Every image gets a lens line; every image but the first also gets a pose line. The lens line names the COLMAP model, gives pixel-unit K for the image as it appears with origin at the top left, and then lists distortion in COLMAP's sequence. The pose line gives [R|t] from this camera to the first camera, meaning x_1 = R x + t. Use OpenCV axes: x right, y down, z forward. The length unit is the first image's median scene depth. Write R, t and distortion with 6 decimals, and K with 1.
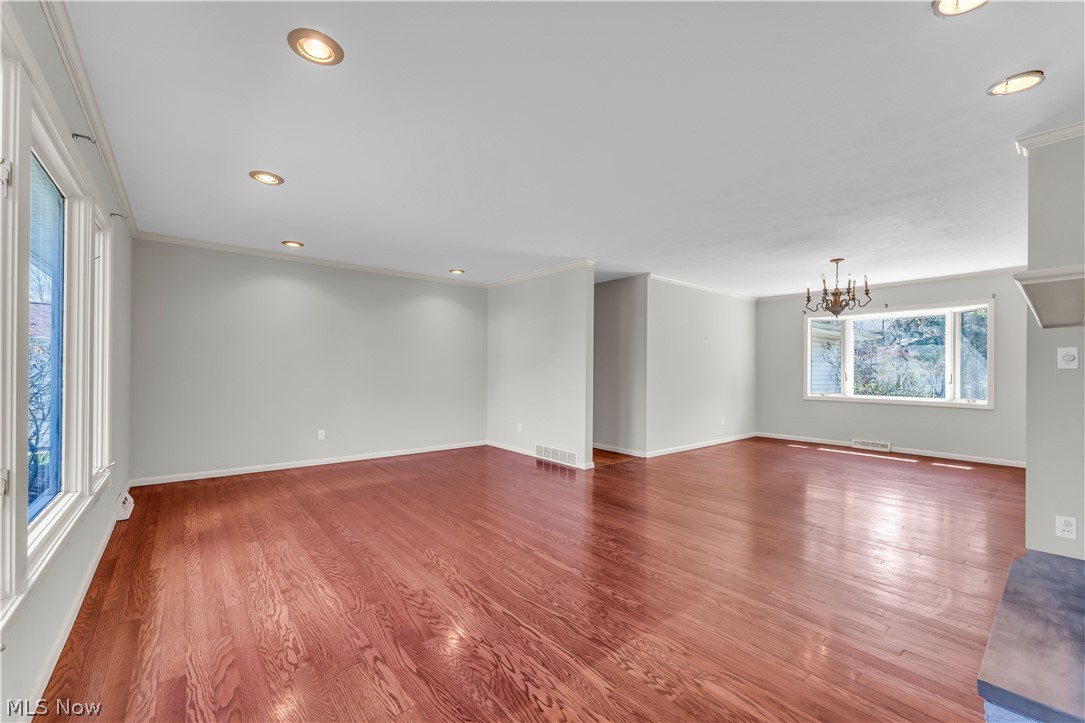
lens RADIAL K [[436.4, 0, 546.0], [0, 436.4, 365.7], [0, 0, 1]] dist [-0.001594, -0.000147]
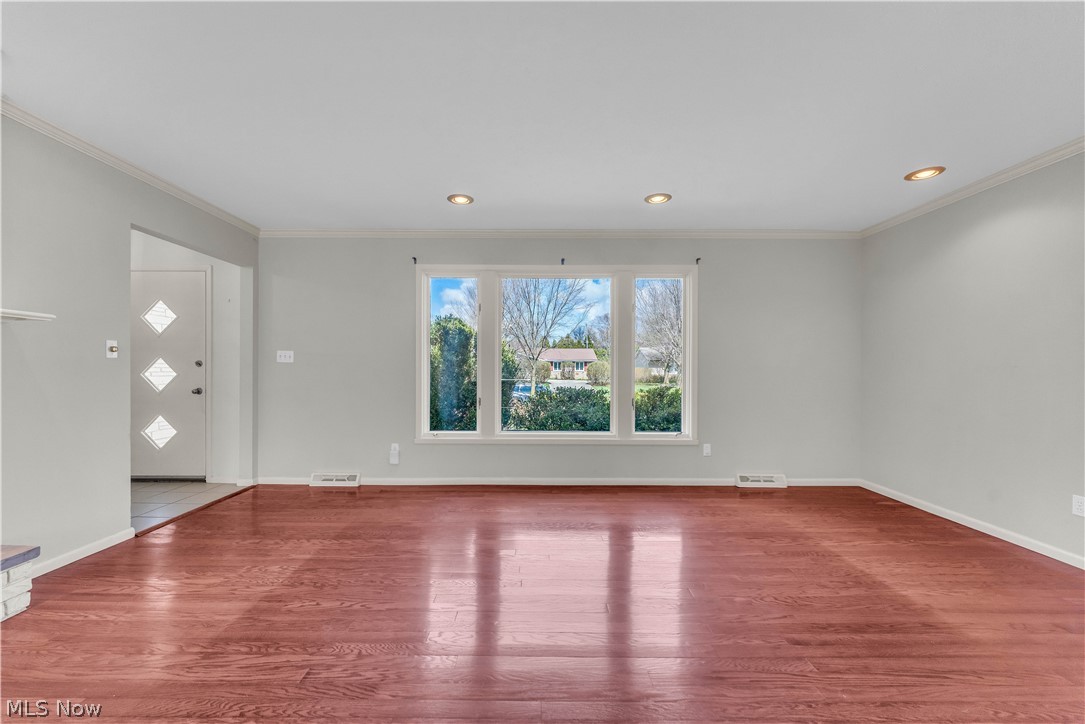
lens RADIAL K [[436.4, 0, 545.1], [0, 436.4, 365.2], [0, 0, 1]] dist [-0.001594, -0.000147]
pose [[-0.635300, -0.009918, -0.772202, 0.551265], [-0.001747, 0.999933, -0.011405, 0.011476], [0.772263, -0.005897, -0.635275, 1.890888]]
